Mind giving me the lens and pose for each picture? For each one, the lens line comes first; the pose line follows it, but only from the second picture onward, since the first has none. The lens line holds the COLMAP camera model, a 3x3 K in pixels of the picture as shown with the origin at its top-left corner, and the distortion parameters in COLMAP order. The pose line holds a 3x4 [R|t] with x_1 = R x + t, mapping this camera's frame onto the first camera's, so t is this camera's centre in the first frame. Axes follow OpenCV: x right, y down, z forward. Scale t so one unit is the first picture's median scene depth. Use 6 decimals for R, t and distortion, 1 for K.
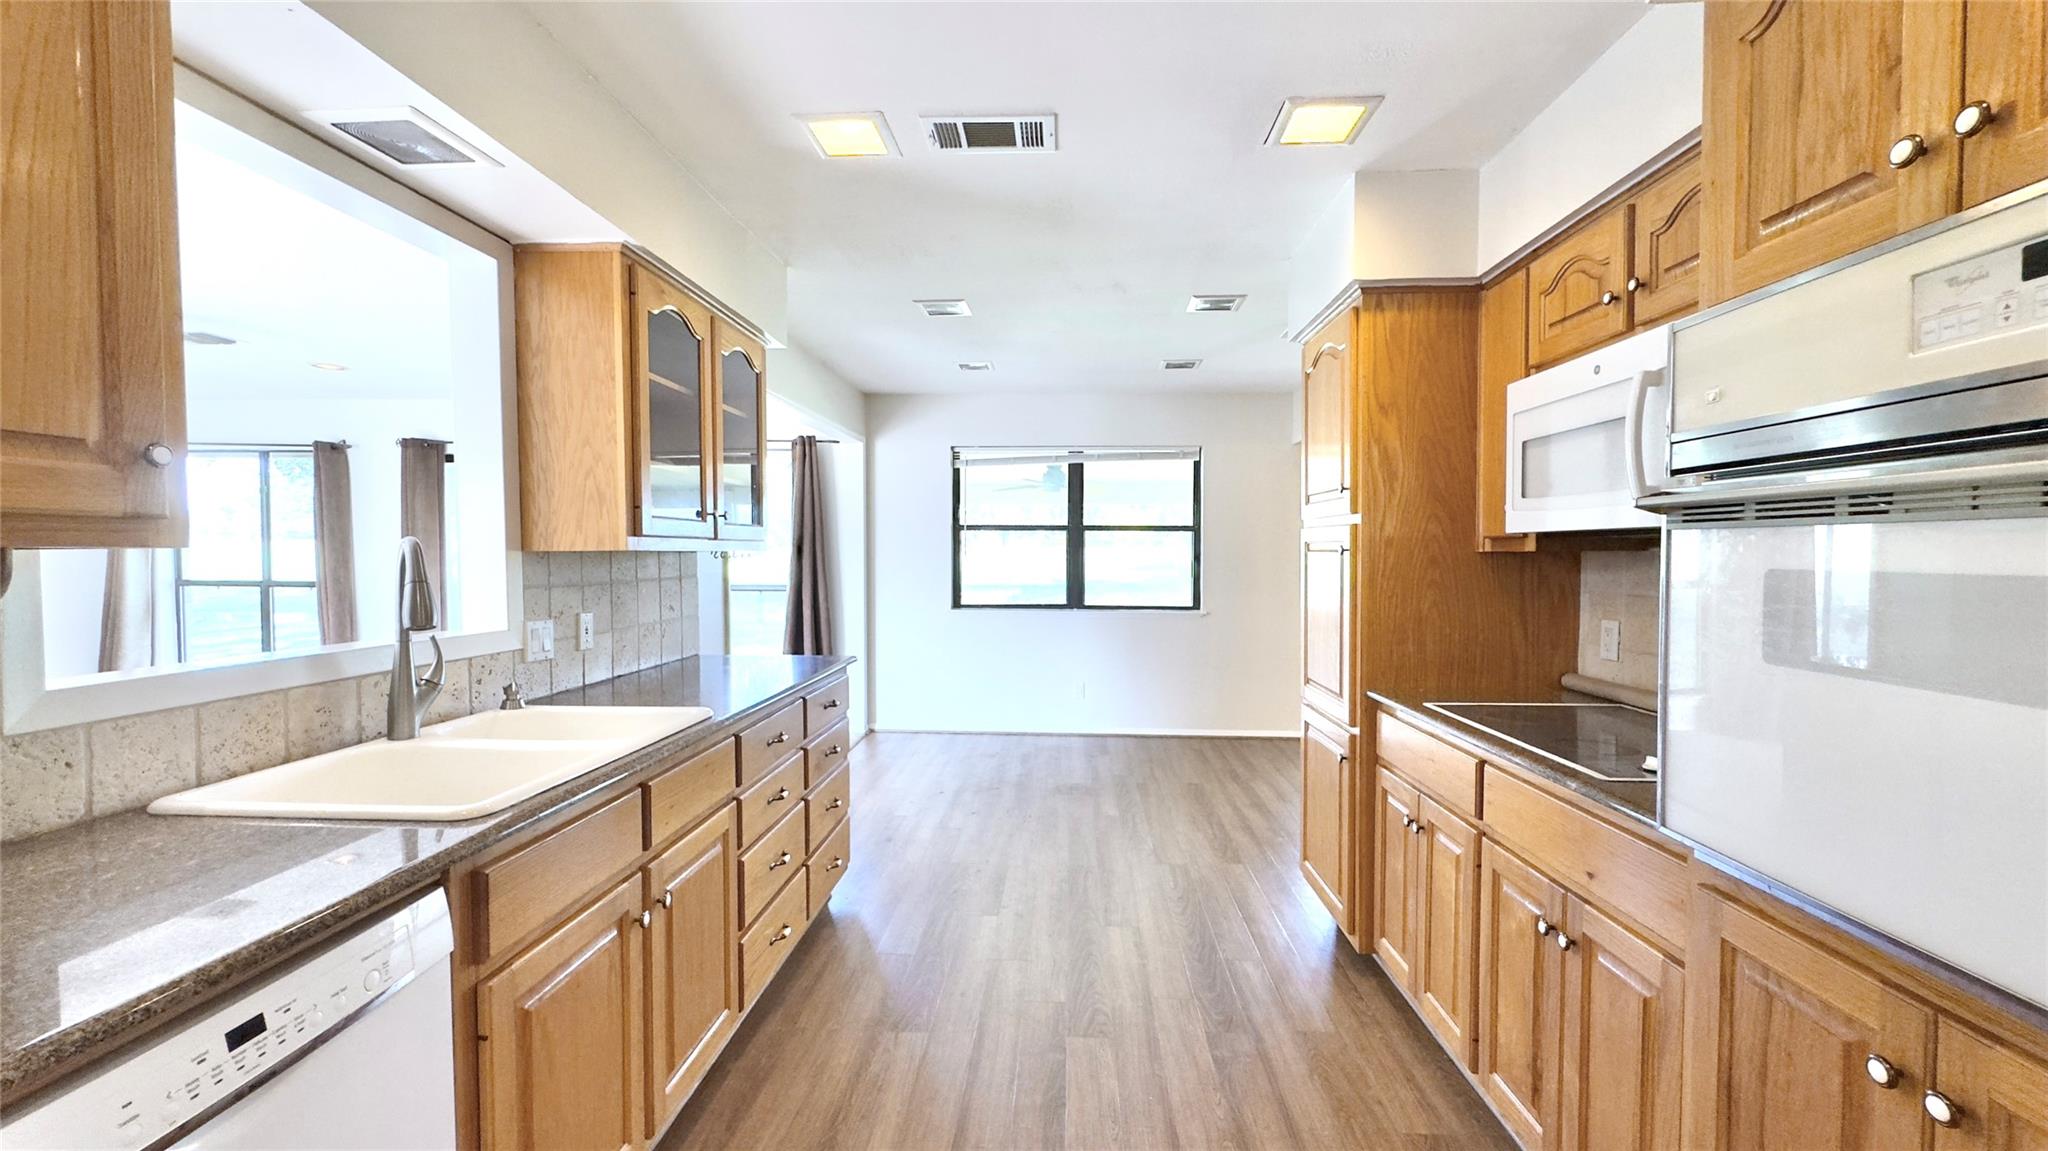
lens RADIAL K [[815.0, 0, 1025.5], [0, 815.0, 576.0], [0, 0, 1]] dist [-0.003178, 0.001643]
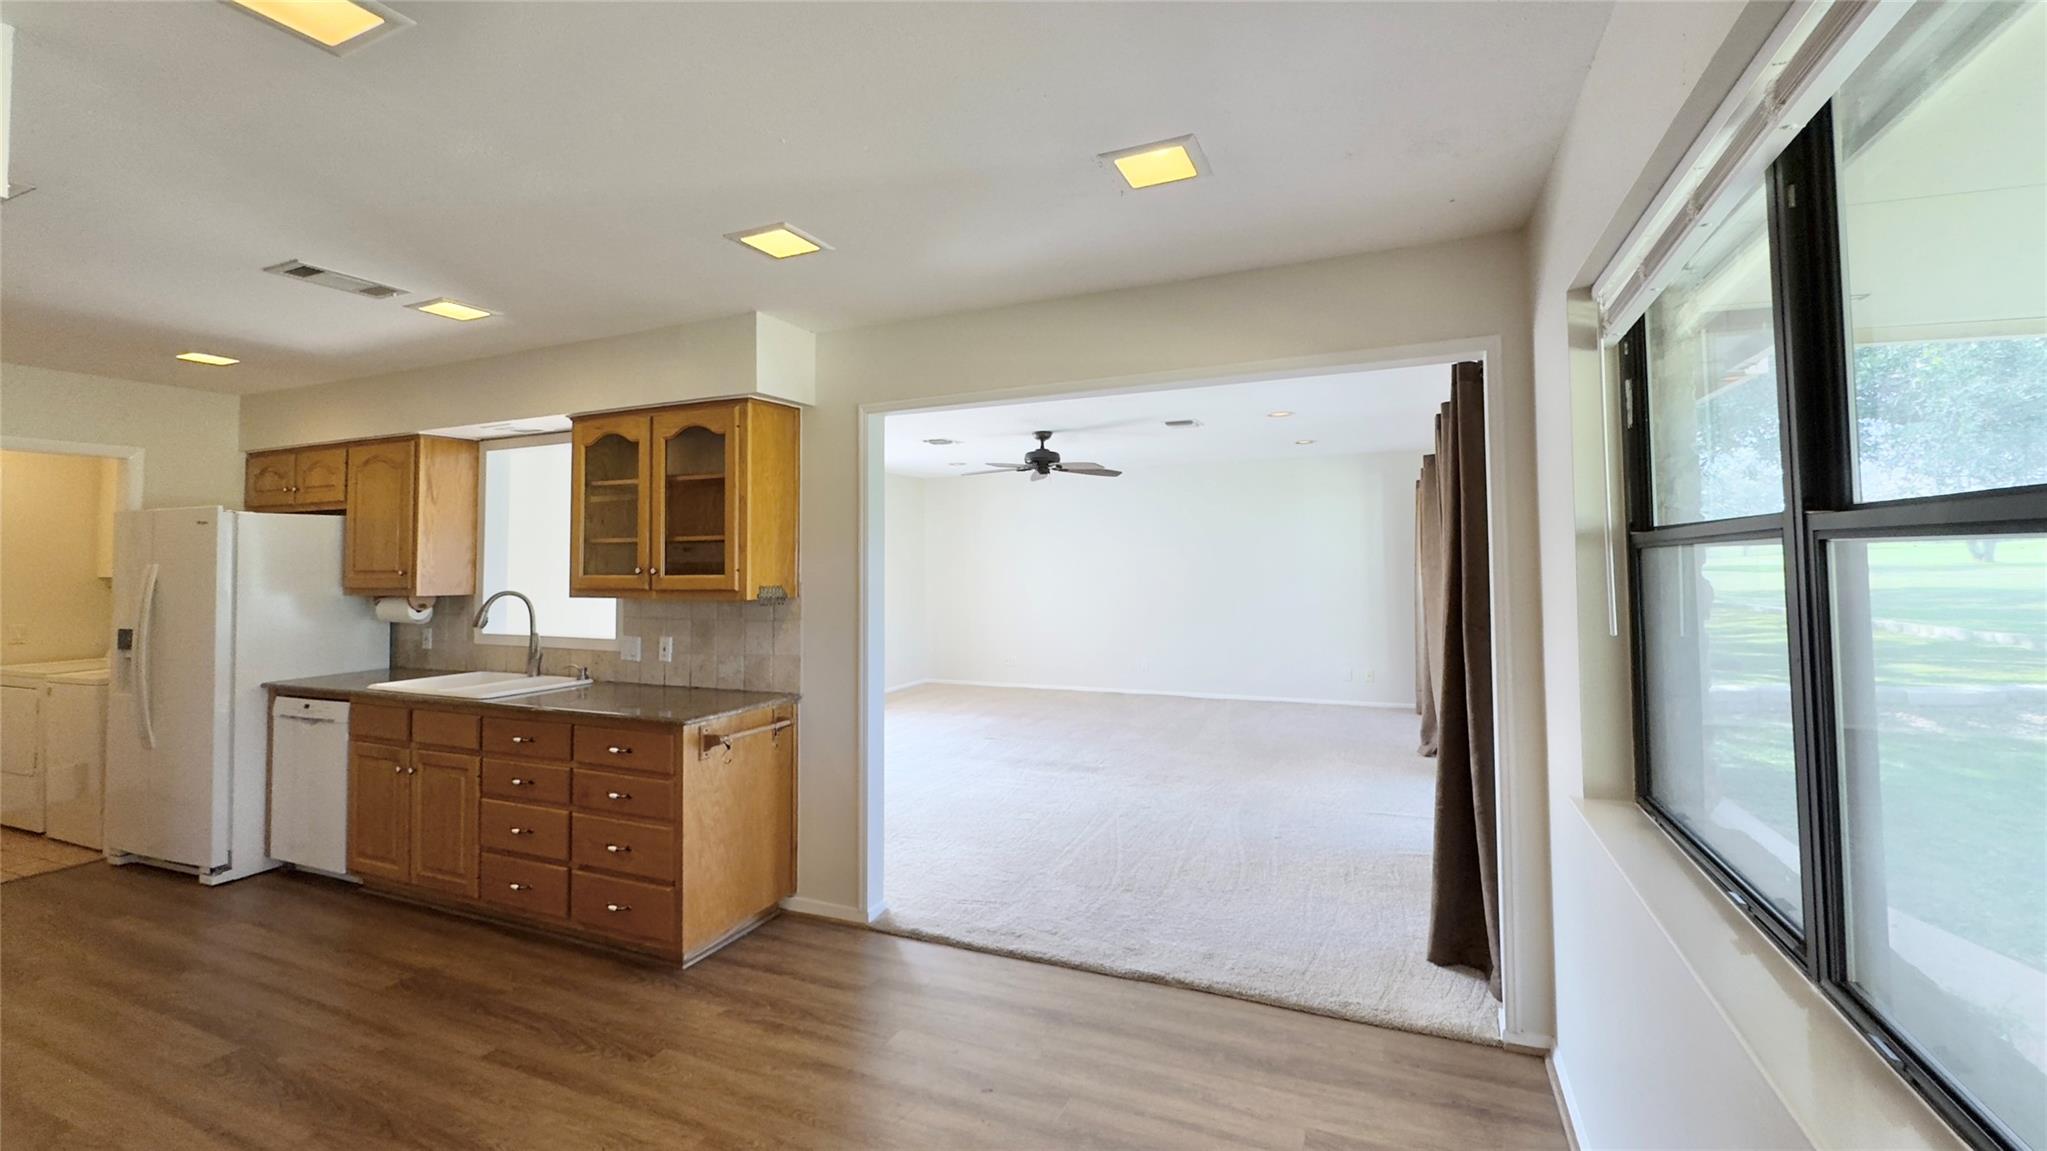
lens RADIAL K [[814.6, 0, 1015.2], [0, 814.6, 531.7], [0, 0, 1]] dist [-0.003178, 0.001643]
pose [[-0.344222, -0.038572, -0.938096, 0.681734], [-0.017962, 0.999243, -0.034495, -0.112531], [0.938716, 0.004976, -0.344655, 2.174558]]
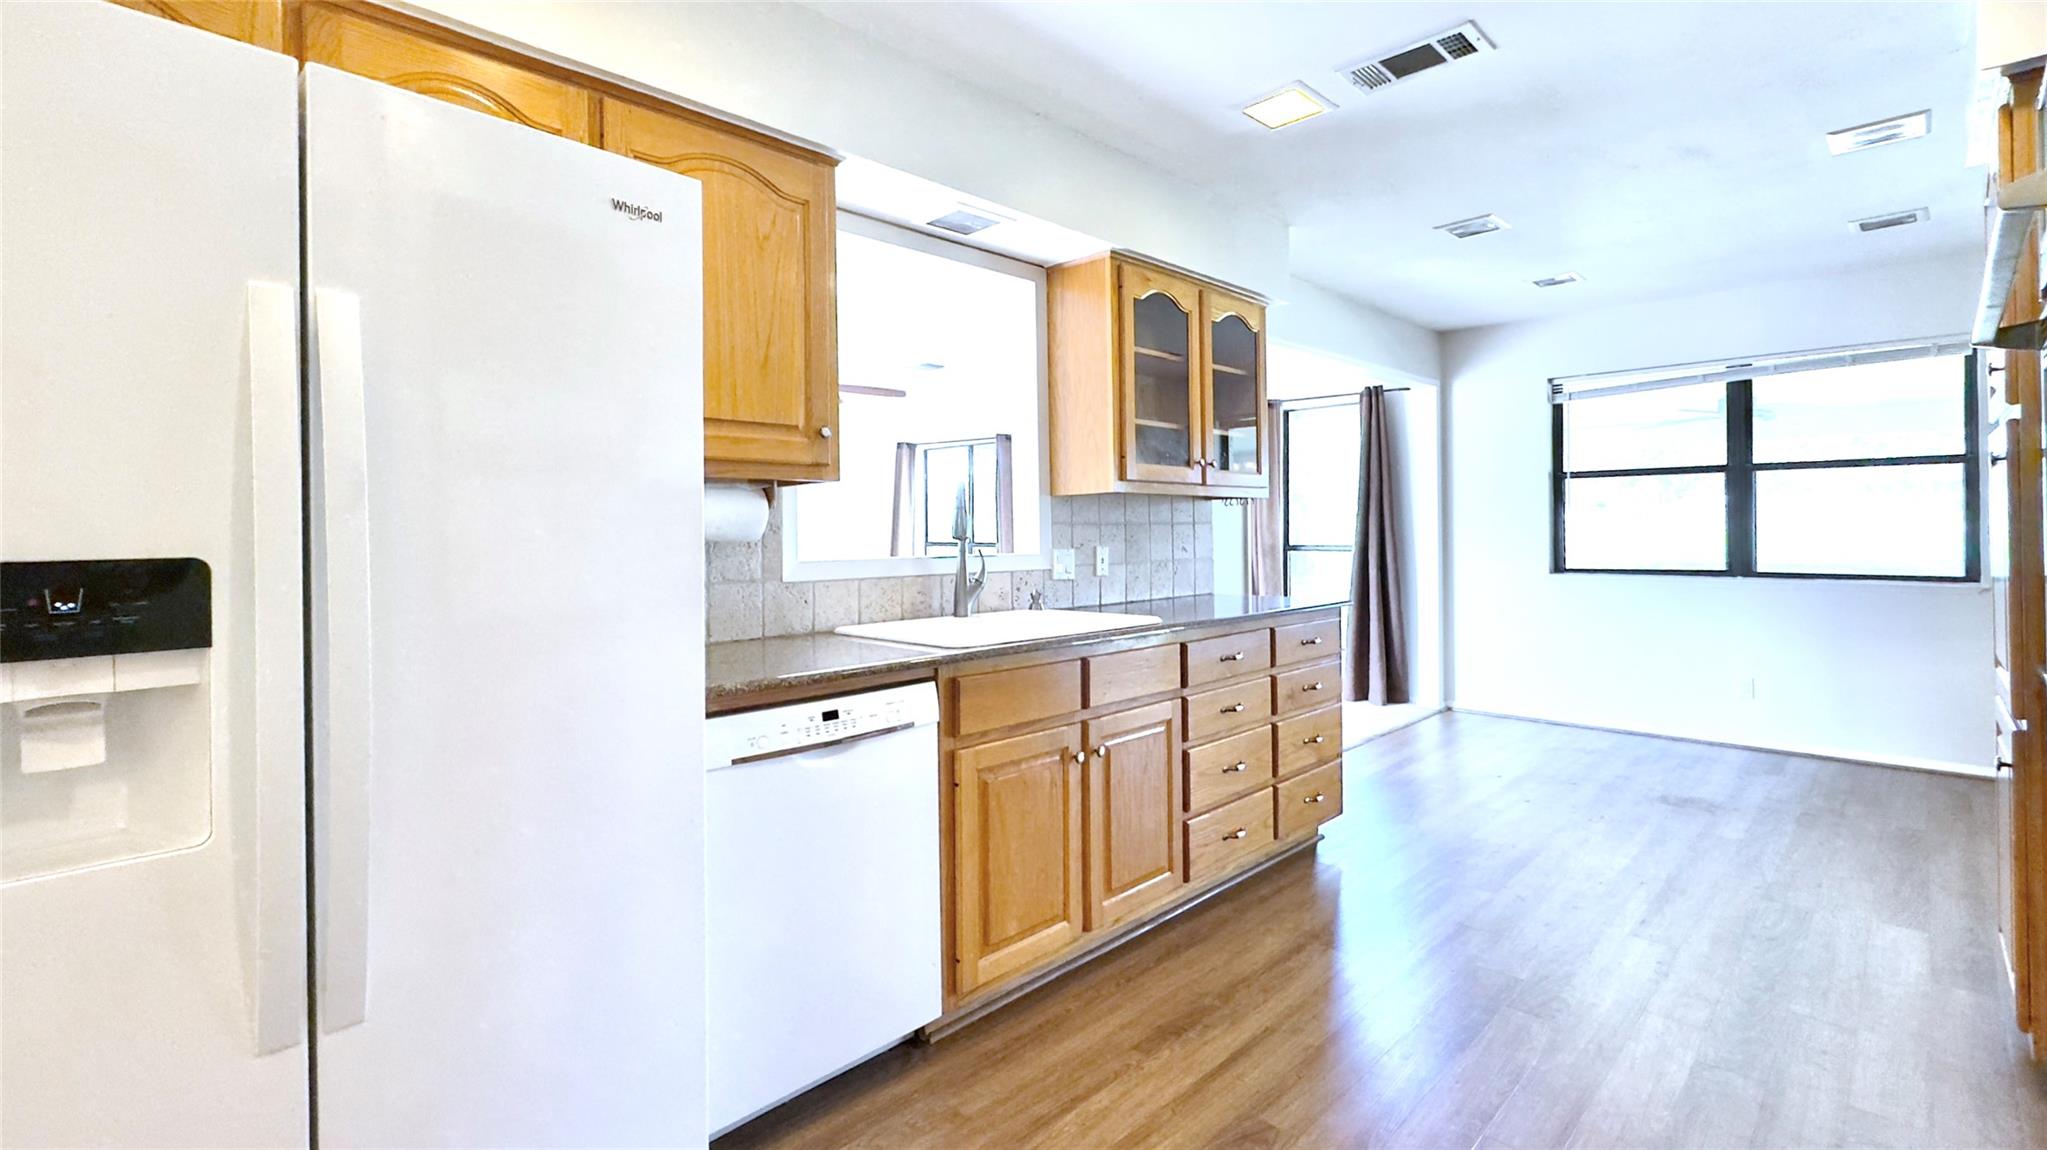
lens RADIAL K [[903.1, 0, 1024.4], [0, 903.1, 527.9], [0, 0, 1]] dist [-0.002057, 0.000925]
pose [[0.747231, -0.012191, -0.664452, 0.296058], [-0.007432, 0.999616, -0.026698, 0.055914], [0.664522, 0.024888, 0.746854, -0.115320]]
